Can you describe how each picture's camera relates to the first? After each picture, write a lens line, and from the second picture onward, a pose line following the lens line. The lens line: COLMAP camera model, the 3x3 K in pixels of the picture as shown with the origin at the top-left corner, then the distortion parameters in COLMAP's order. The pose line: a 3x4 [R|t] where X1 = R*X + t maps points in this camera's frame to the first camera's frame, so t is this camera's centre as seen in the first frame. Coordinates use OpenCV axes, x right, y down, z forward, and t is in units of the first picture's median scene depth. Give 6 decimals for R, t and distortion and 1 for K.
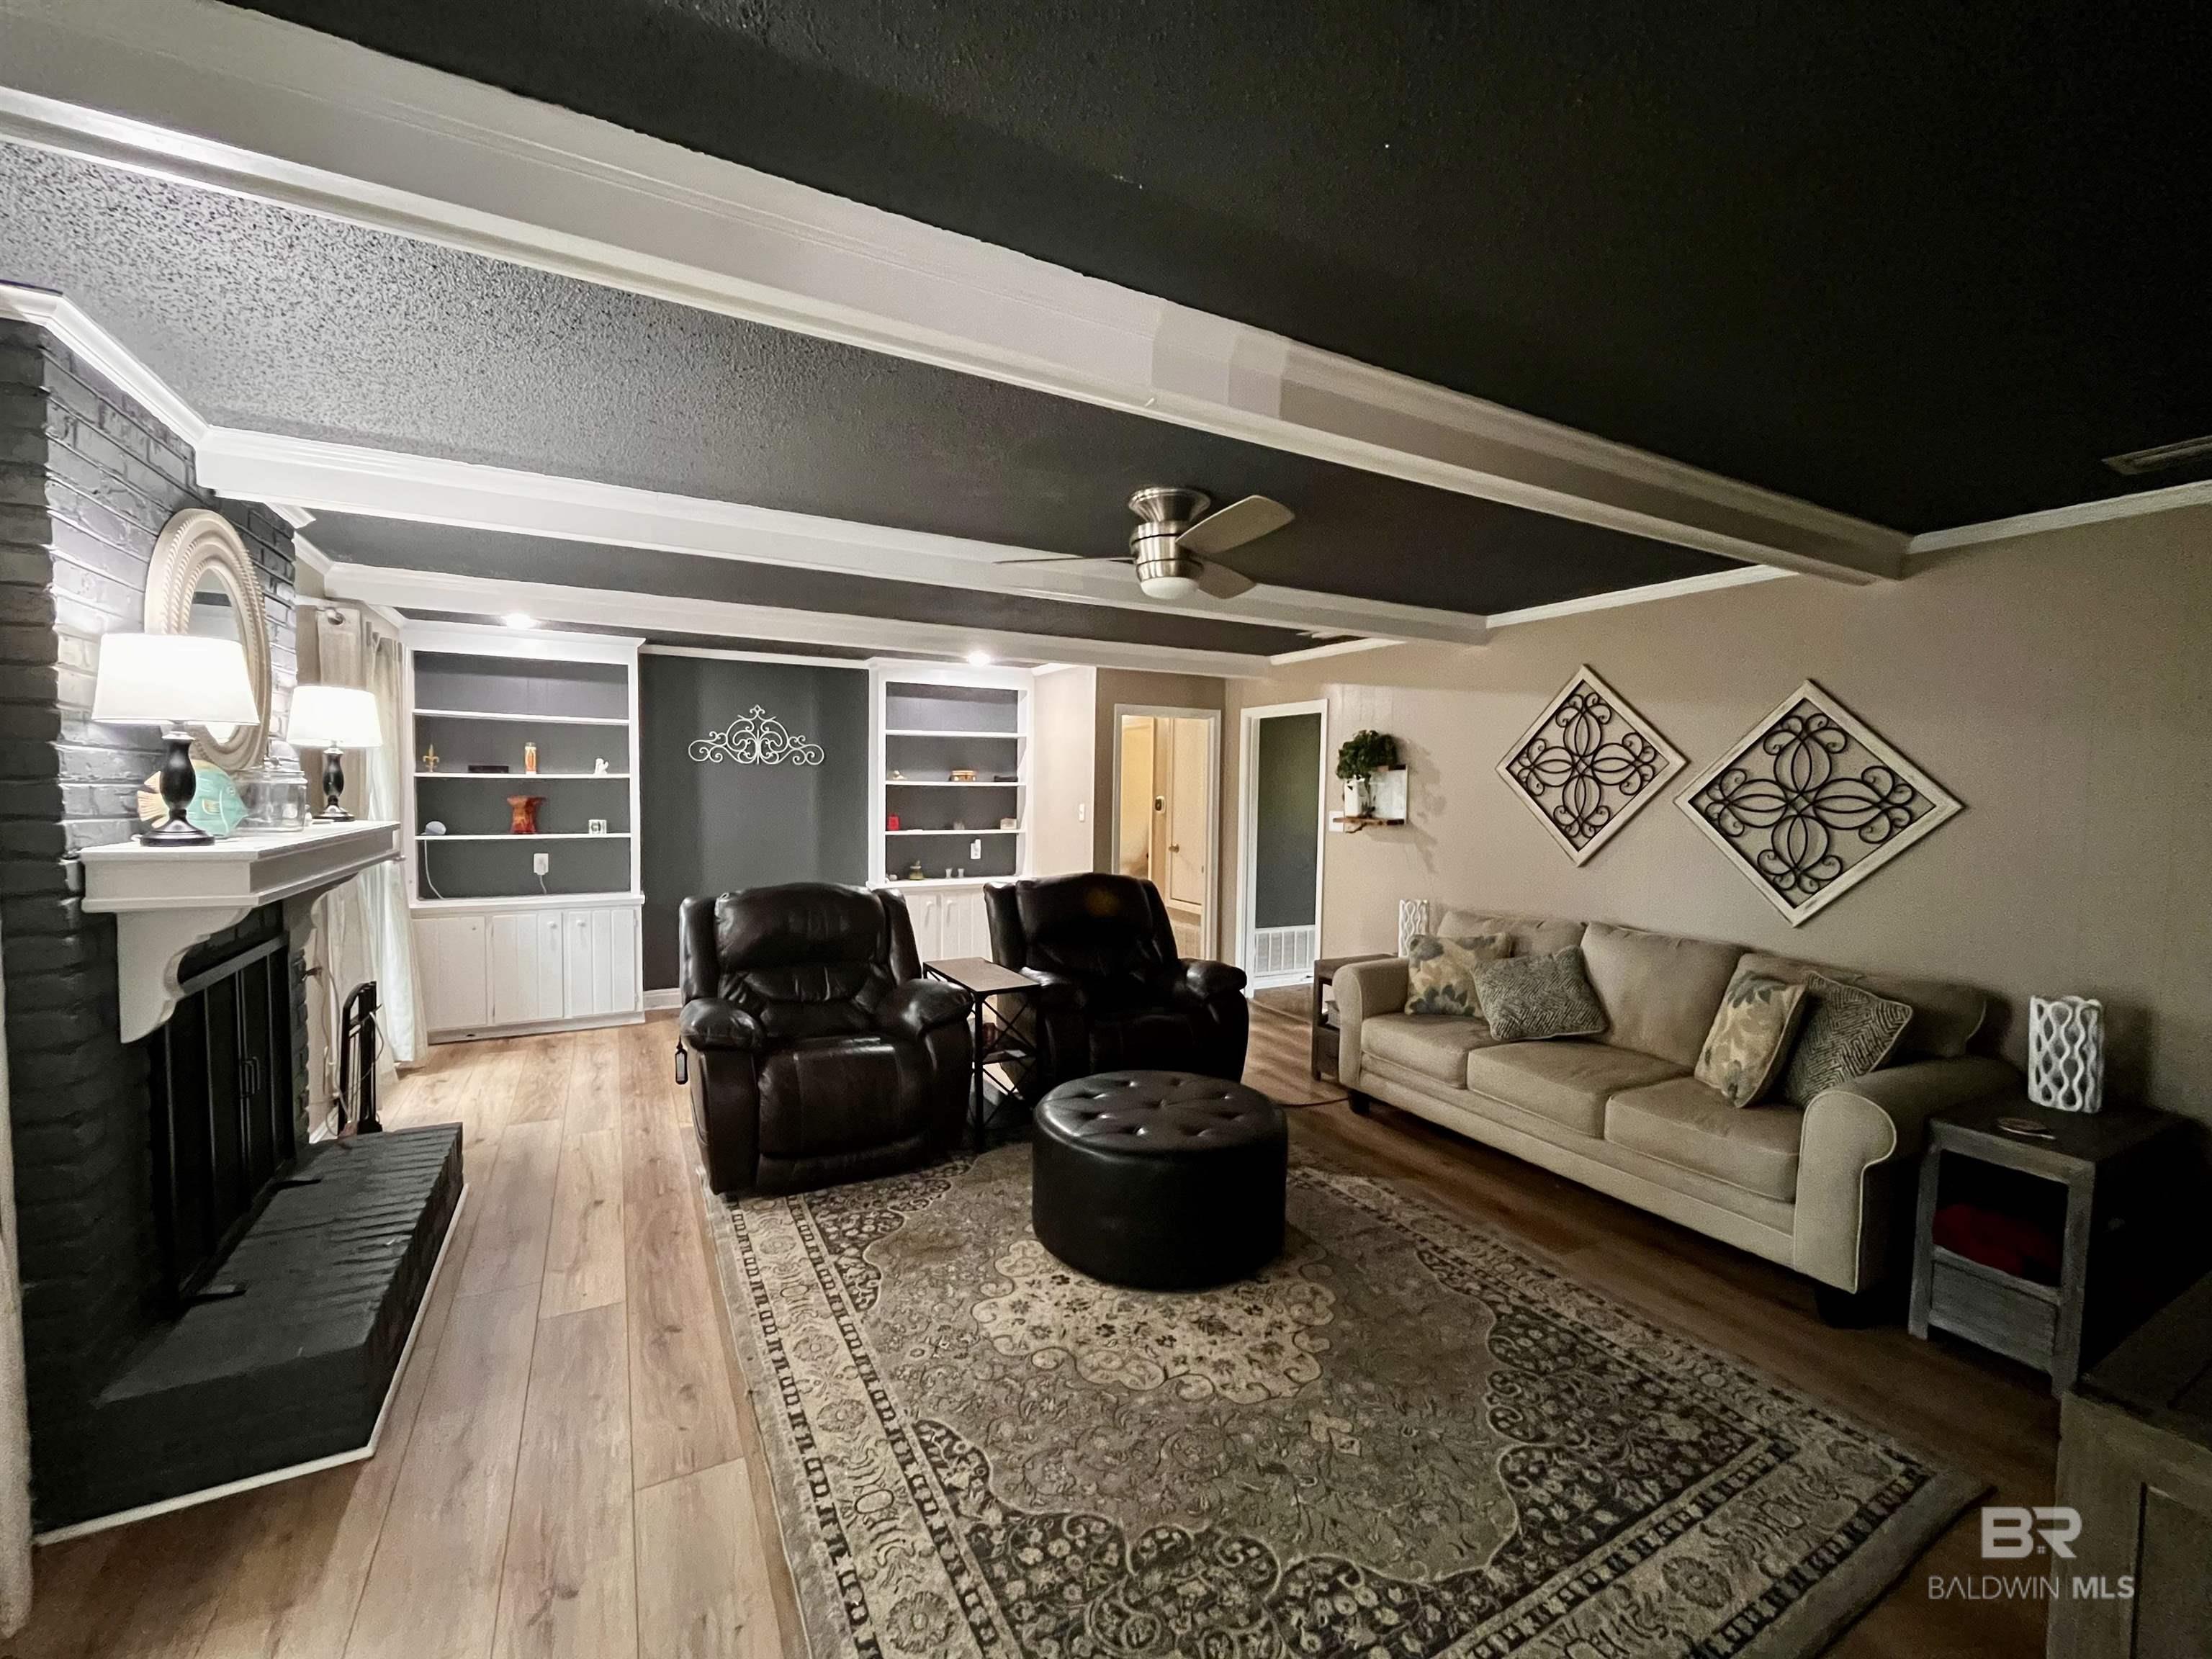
lens RADIAL K [[898.0, 0, 1100.2], [0, 898.0, 827.6], [0, 0, 1]] dist [-0.002887, -0.000602]
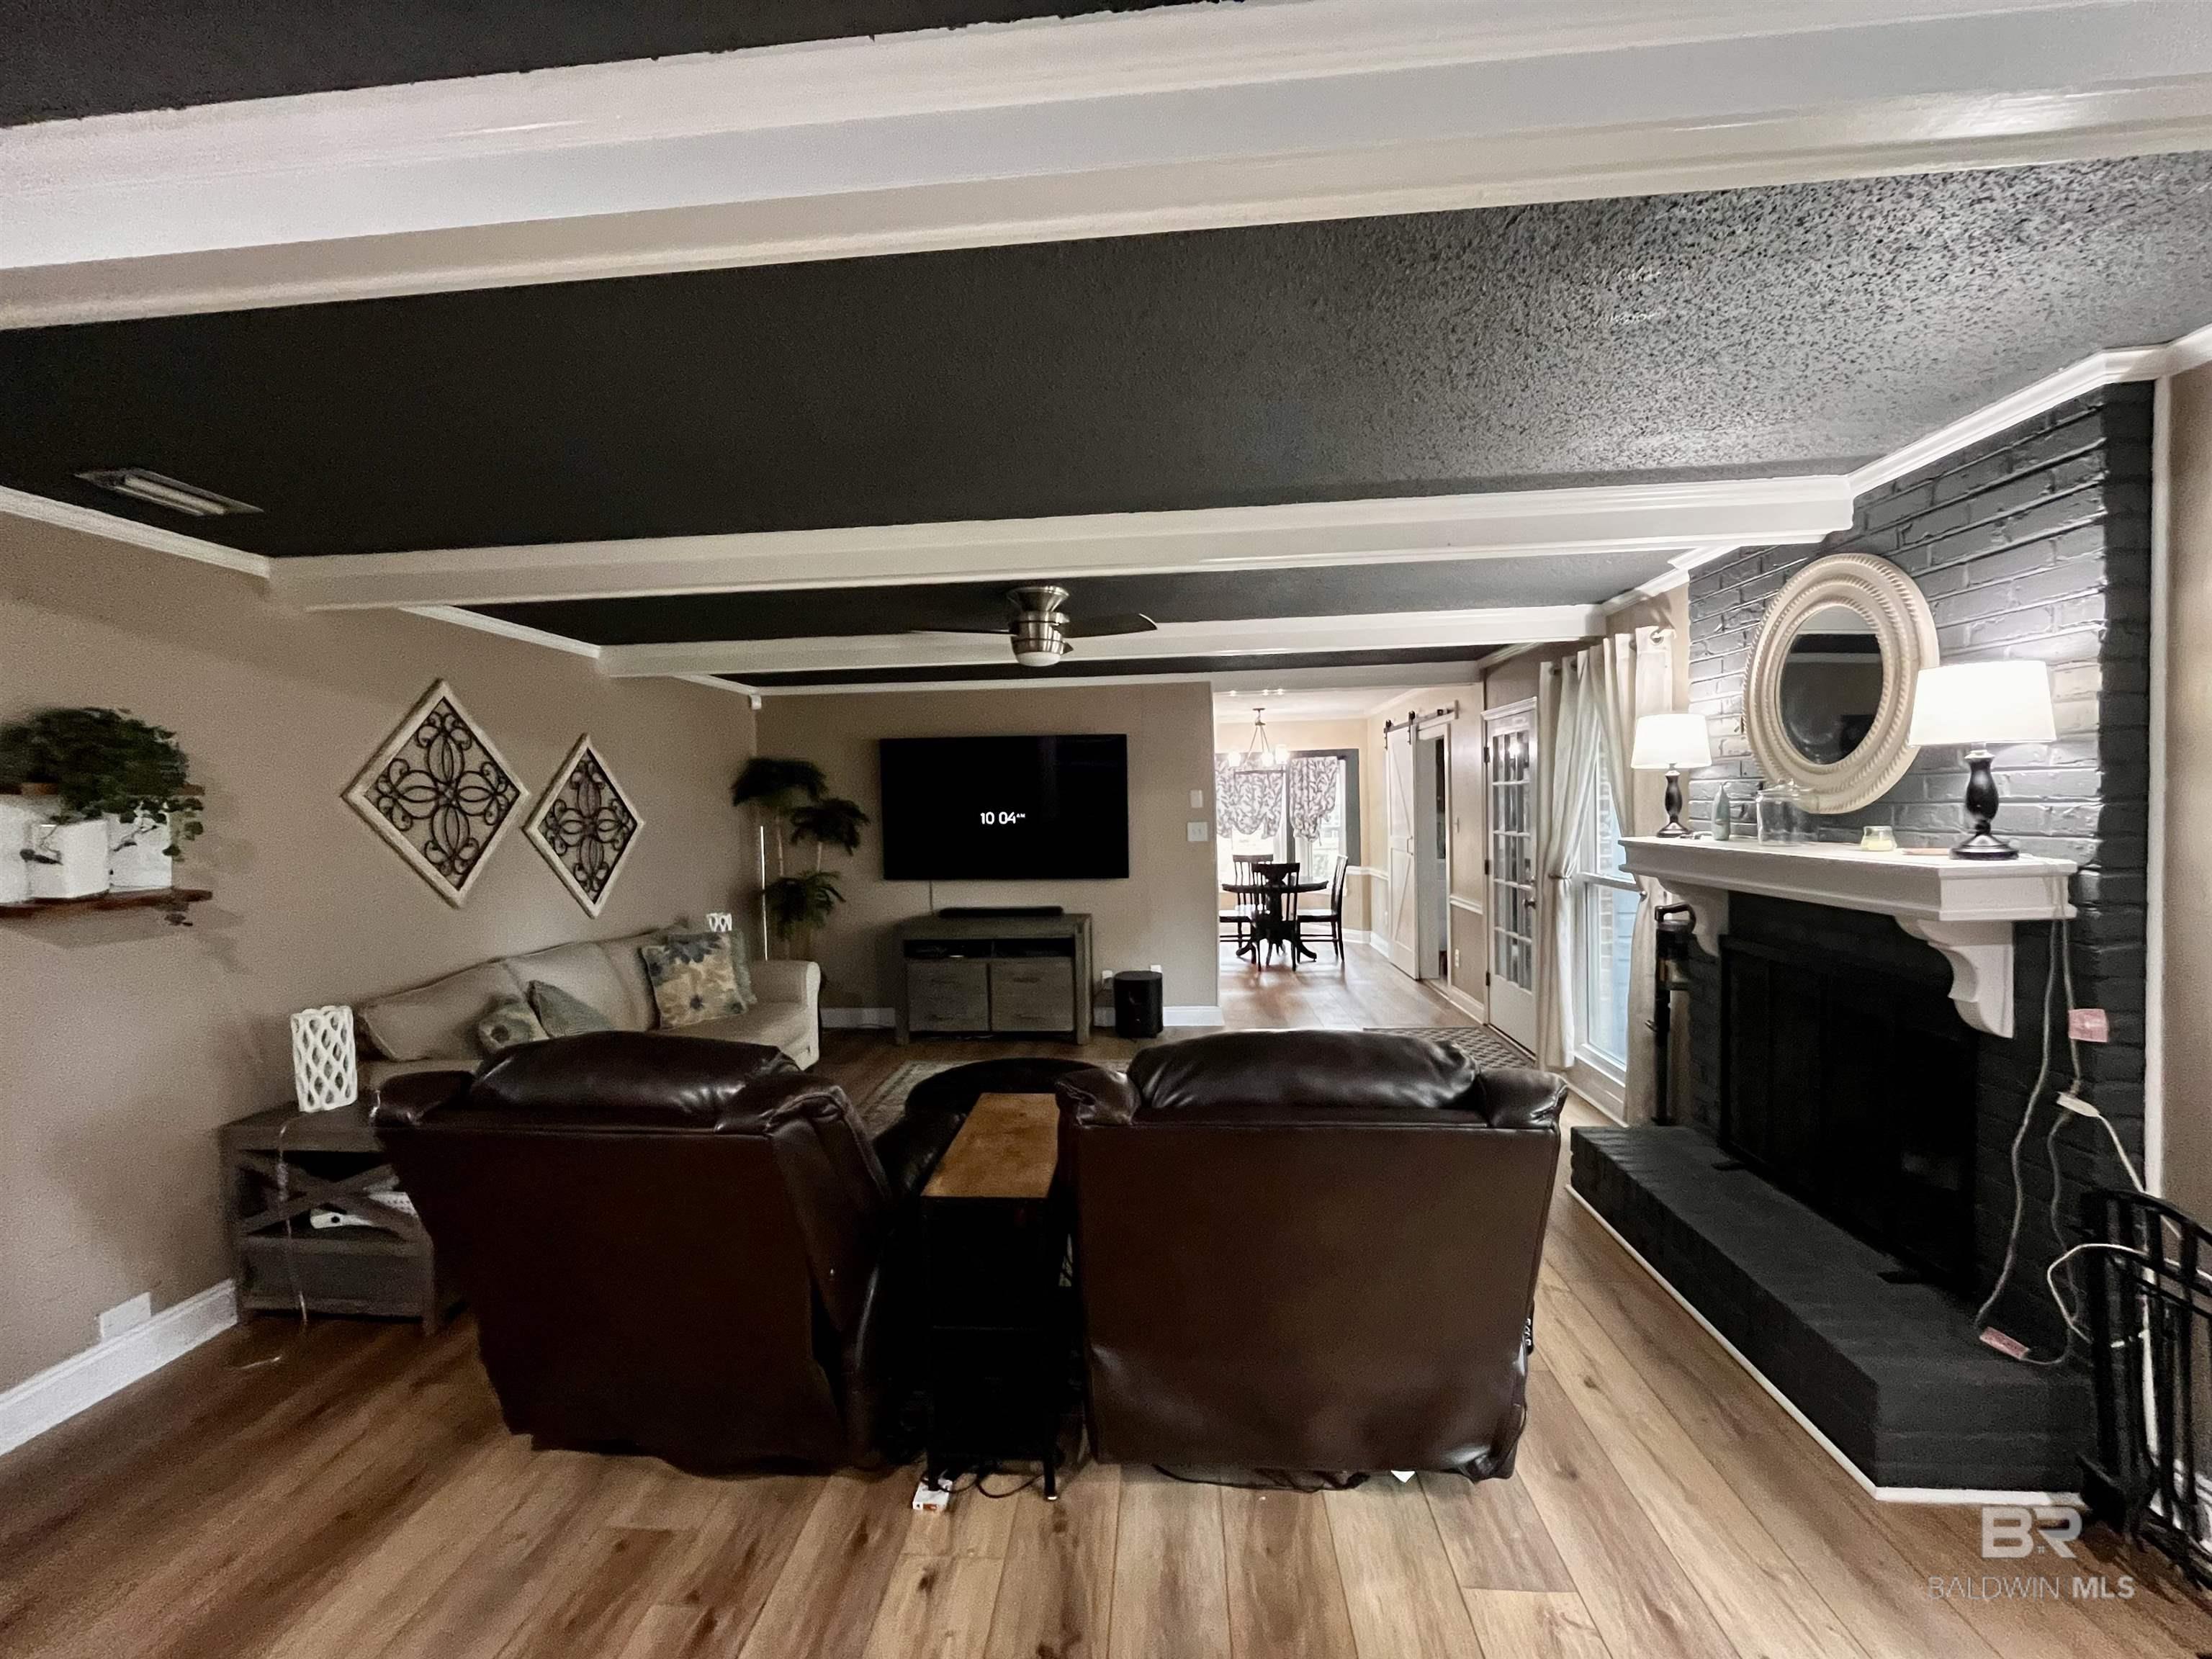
lens RADIAL K [[898.0, 0, 1098.9], [0, 898.0, 830.0], [0, 0, 1]] dist [-0.002887, -0.000602]
pose [[-0.832901, -0.006095, 0.553389, -0.497592], [0.041275, 0.996470, 0.073098, -0.073310], [-0.551881, 0.083725, -0.829709, 1.410480]]
